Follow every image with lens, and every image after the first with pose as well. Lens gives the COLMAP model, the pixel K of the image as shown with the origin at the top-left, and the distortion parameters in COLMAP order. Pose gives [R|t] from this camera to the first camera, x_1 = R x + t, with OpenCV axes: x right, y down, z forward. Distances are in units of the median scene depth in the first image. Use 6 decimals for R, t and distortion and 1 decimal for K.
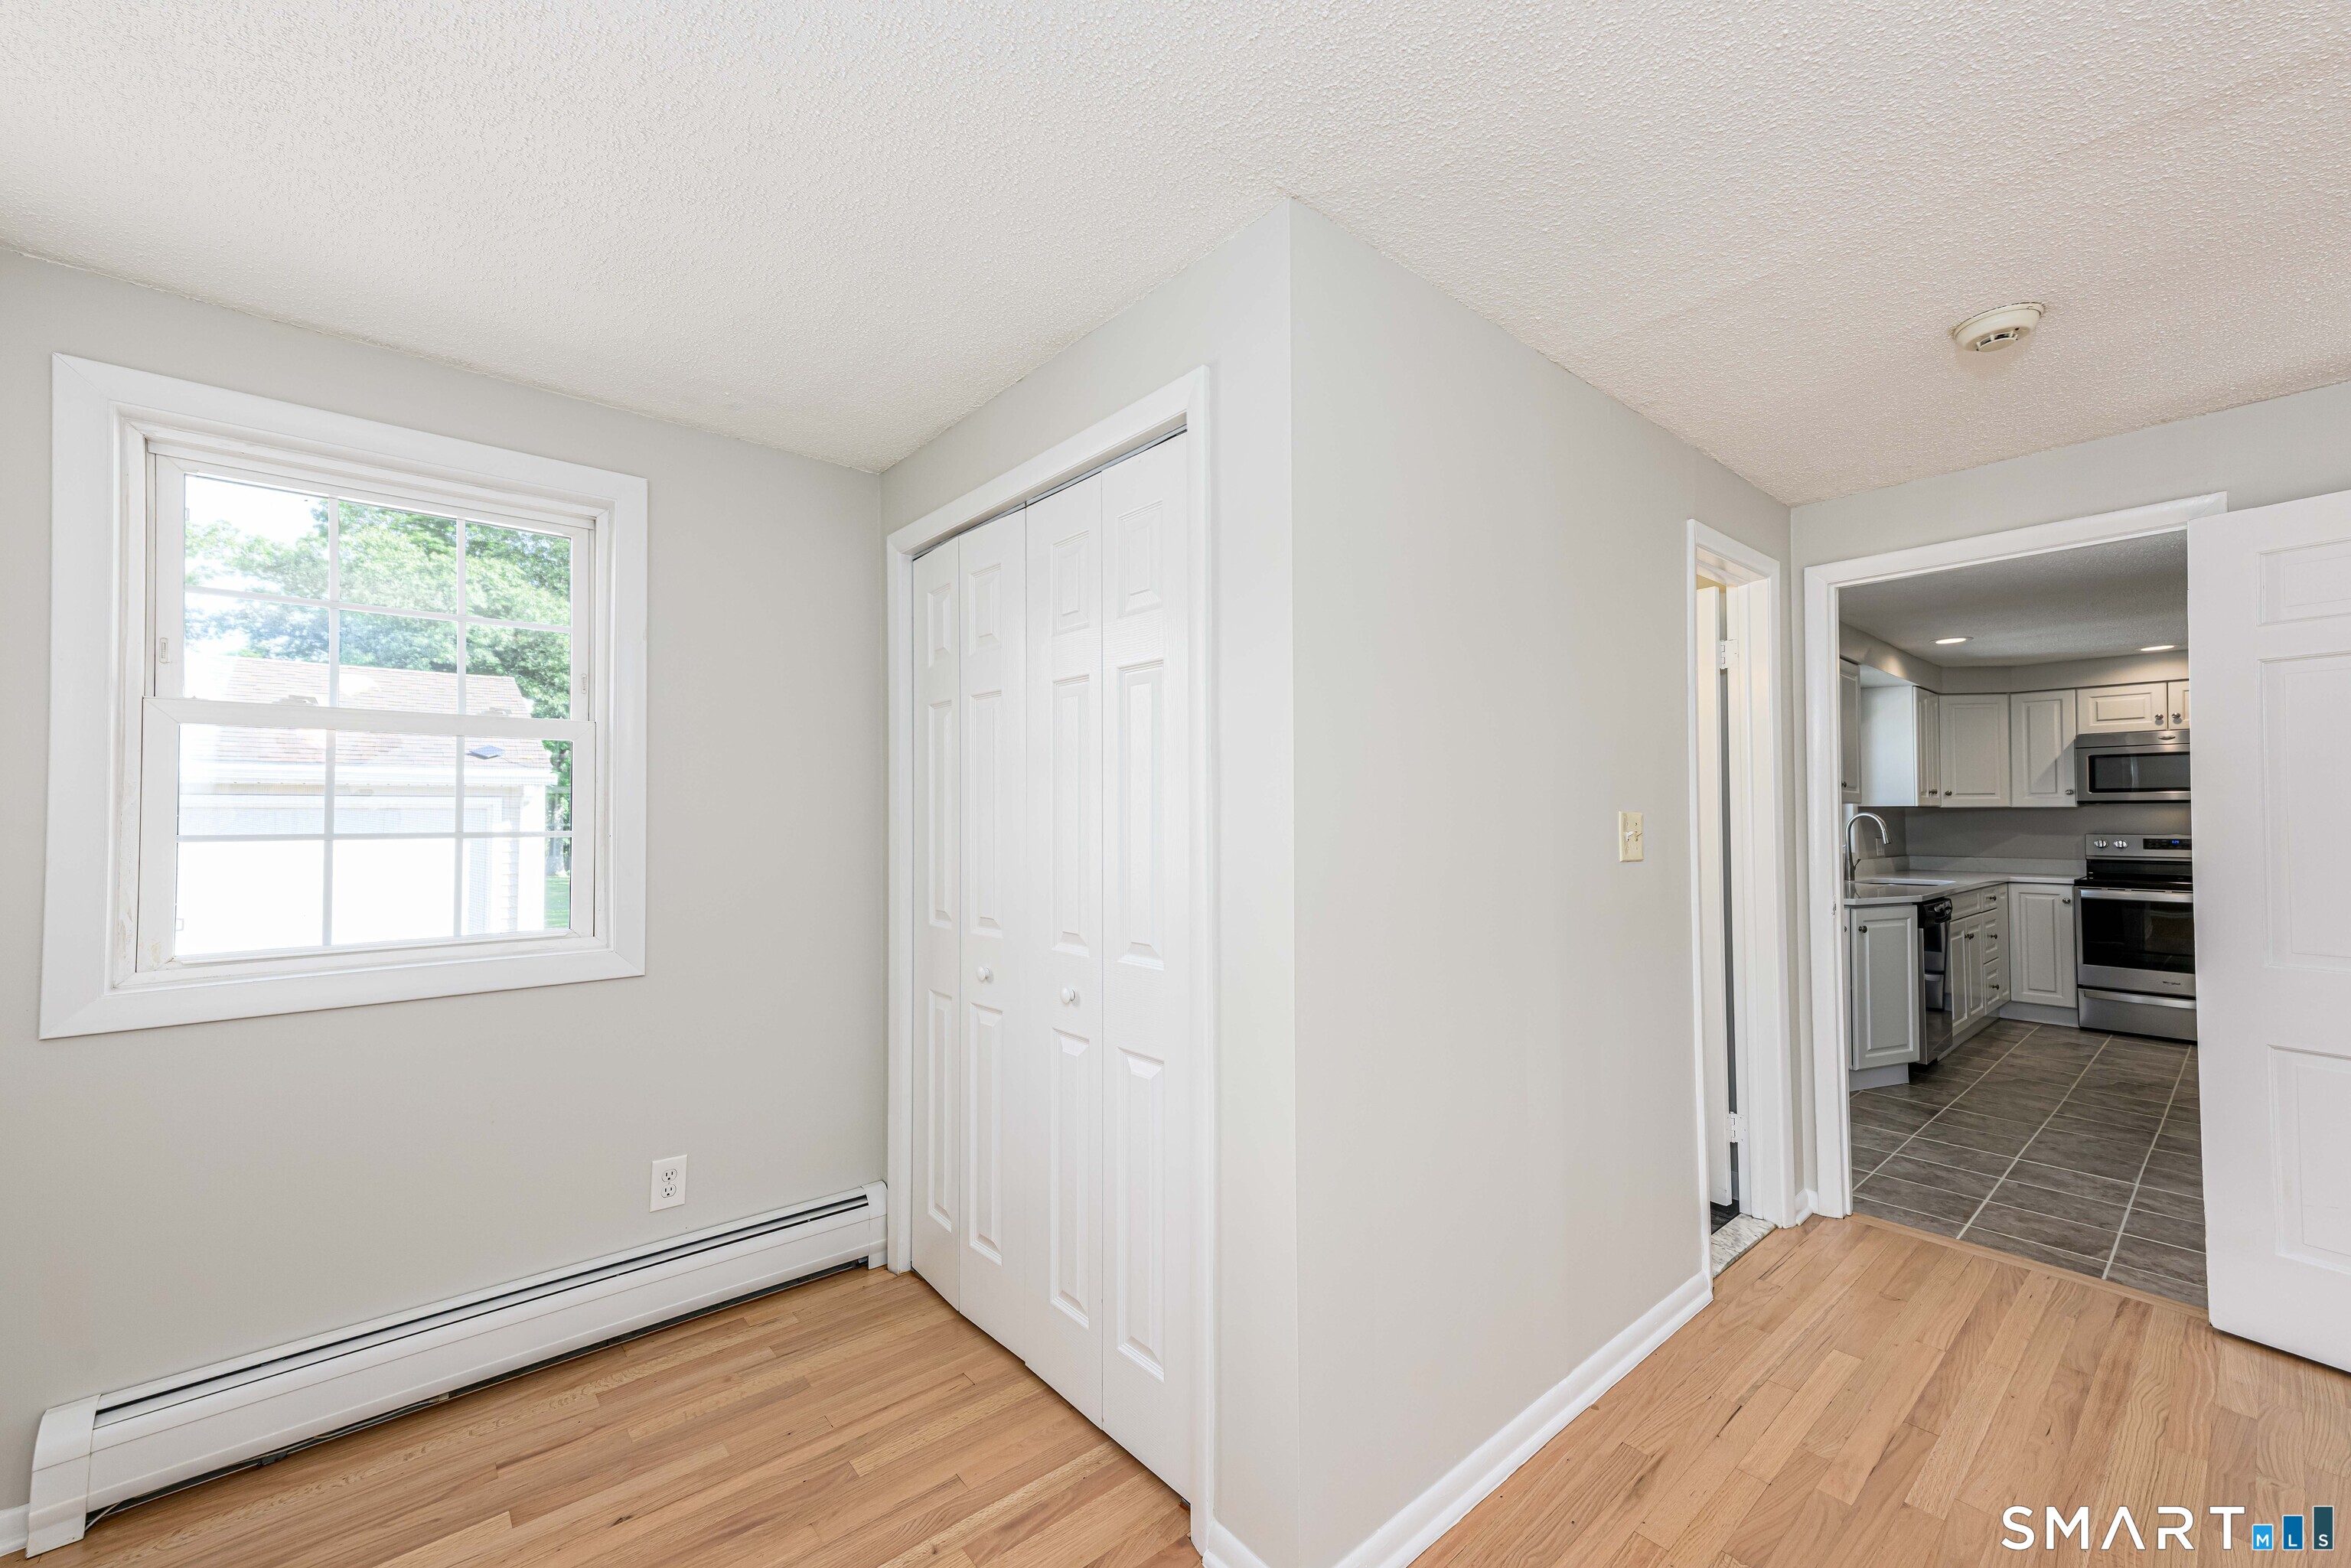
lens RADIAL K [[918.8, 0, 1162.9], [0, 918.8, 797.7], [0, 0, 1]] dist [0.023070, 0.001183]
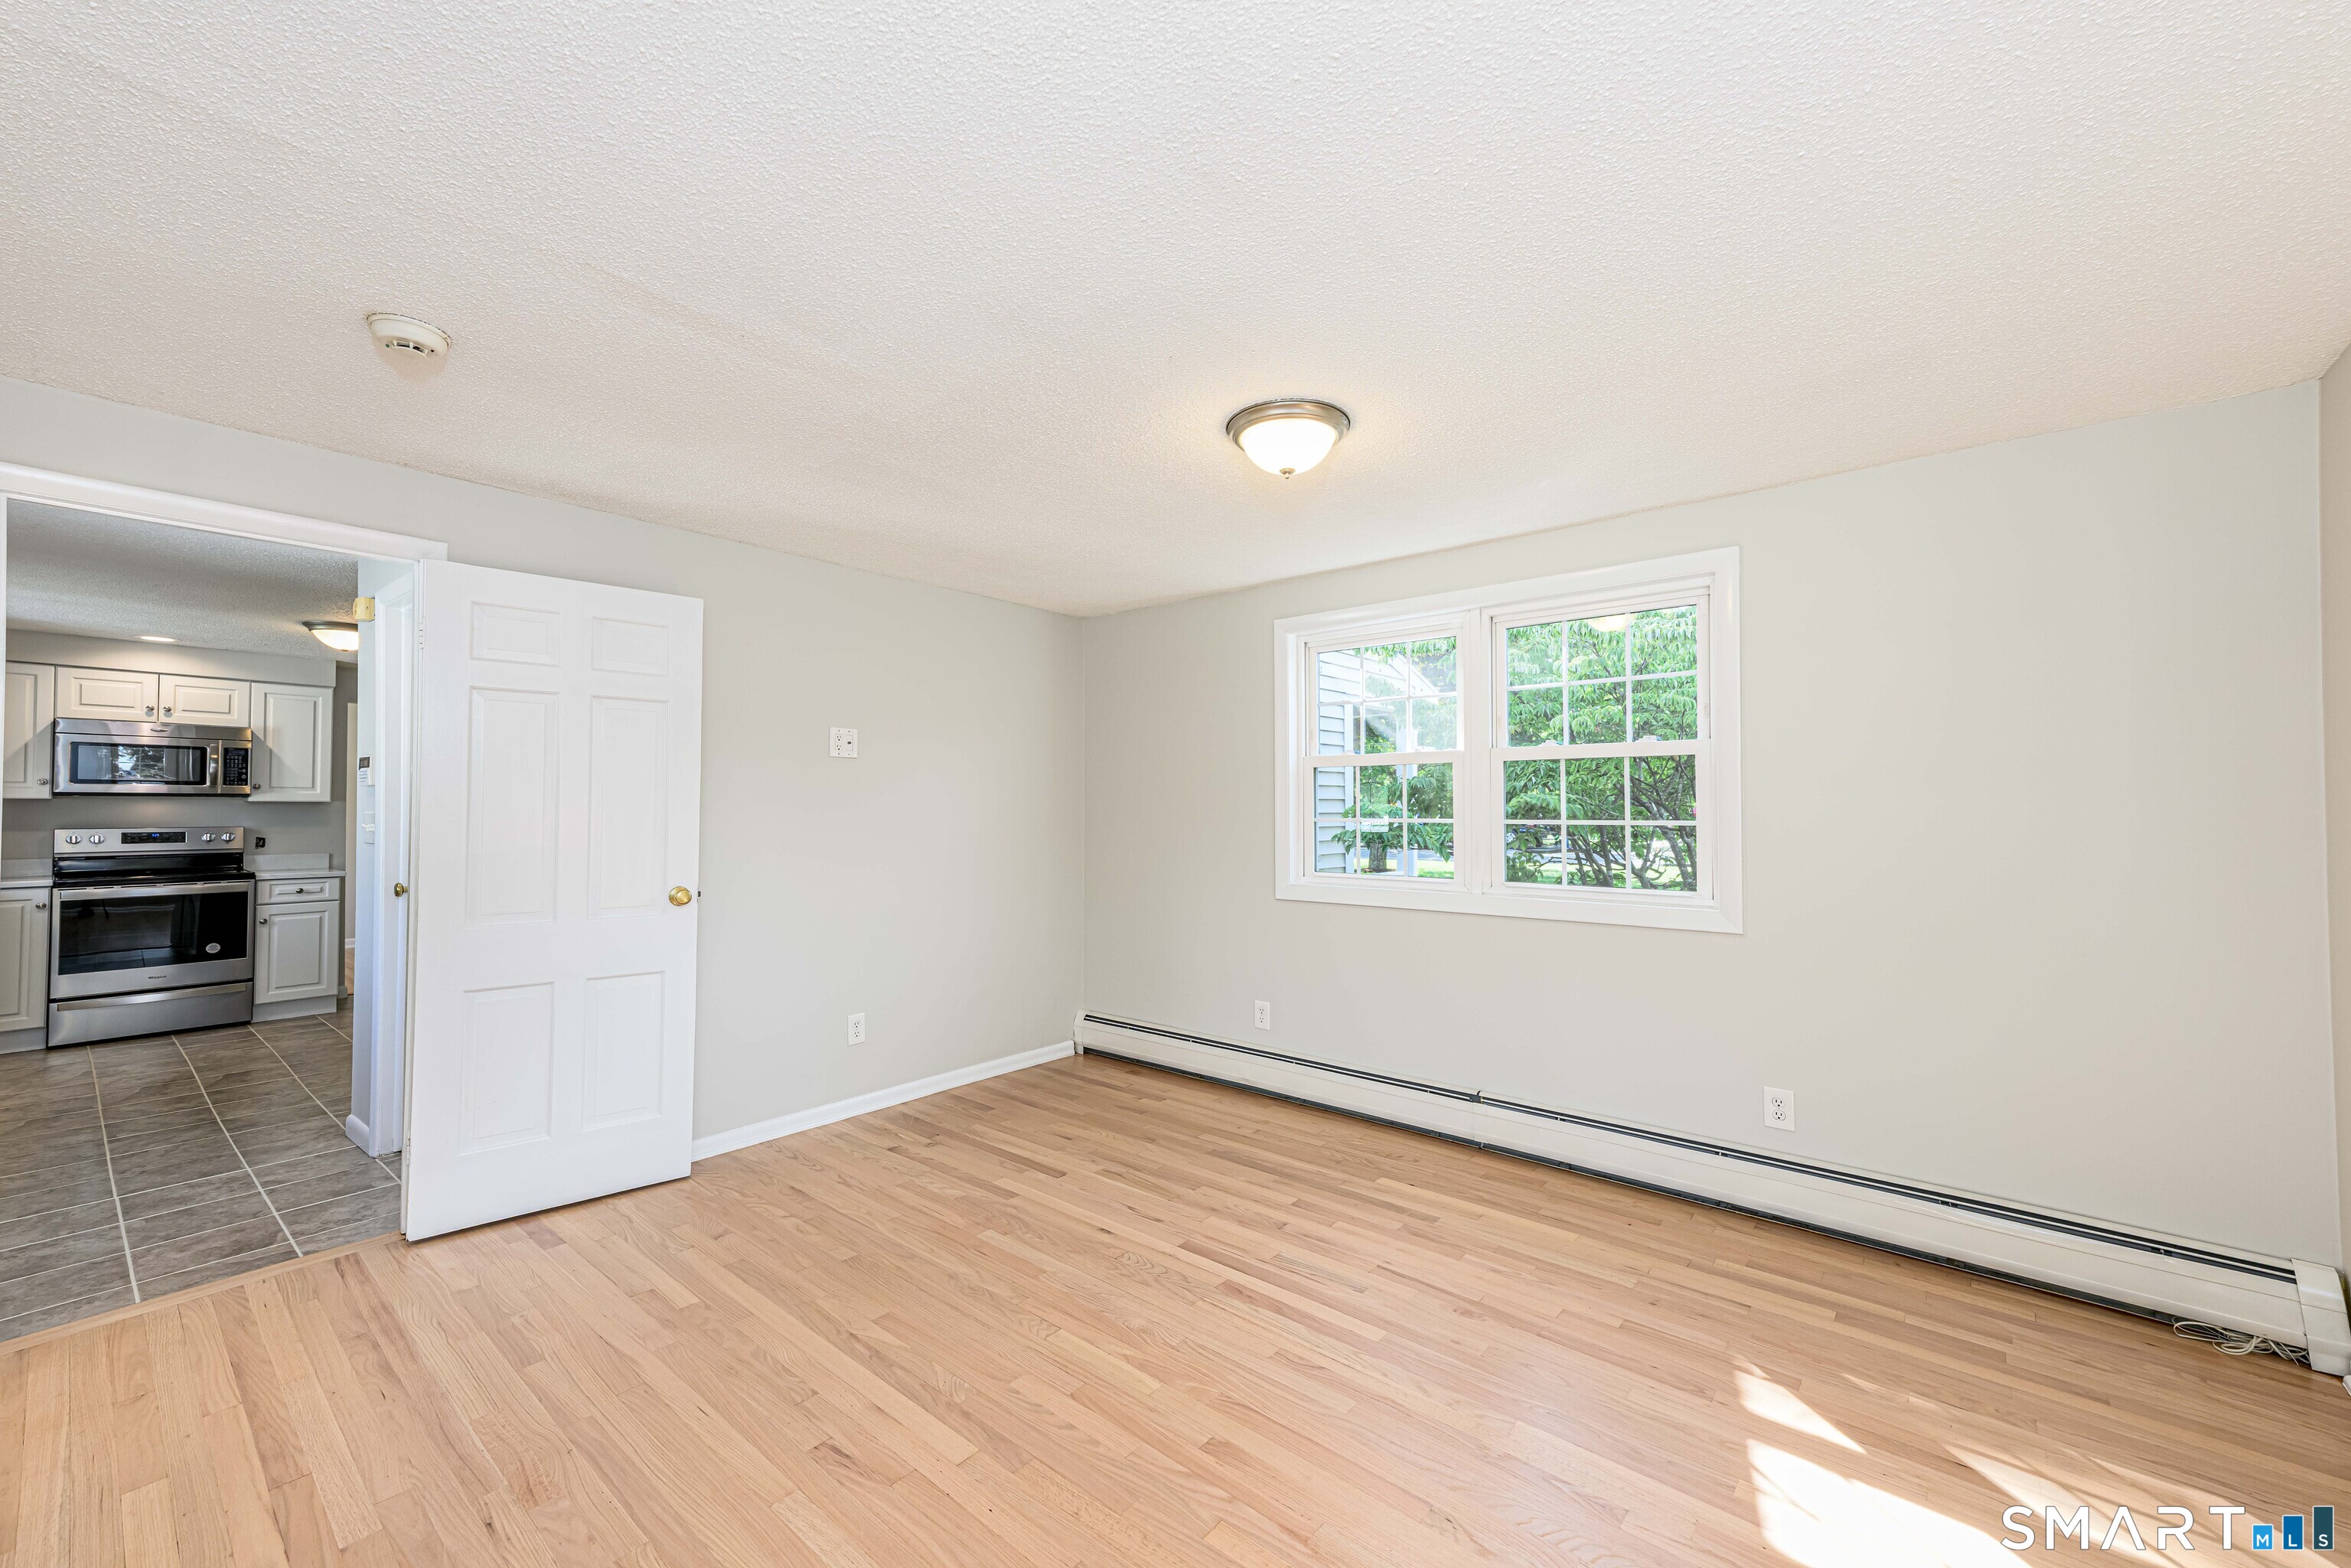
lens RADIAL K [[918.8, 0, 1162.9], [0, 918.8, 797.7], [0, 0, 1]] dist [0.023070, 0.001183]
pose [[-0.161996, 0.015309, 0.986673, -0.154605], [-0.023202, 0.999544, -0.019318, 0.002802], [-0.986519, -0.026022, -0.161567, 0.204054]]
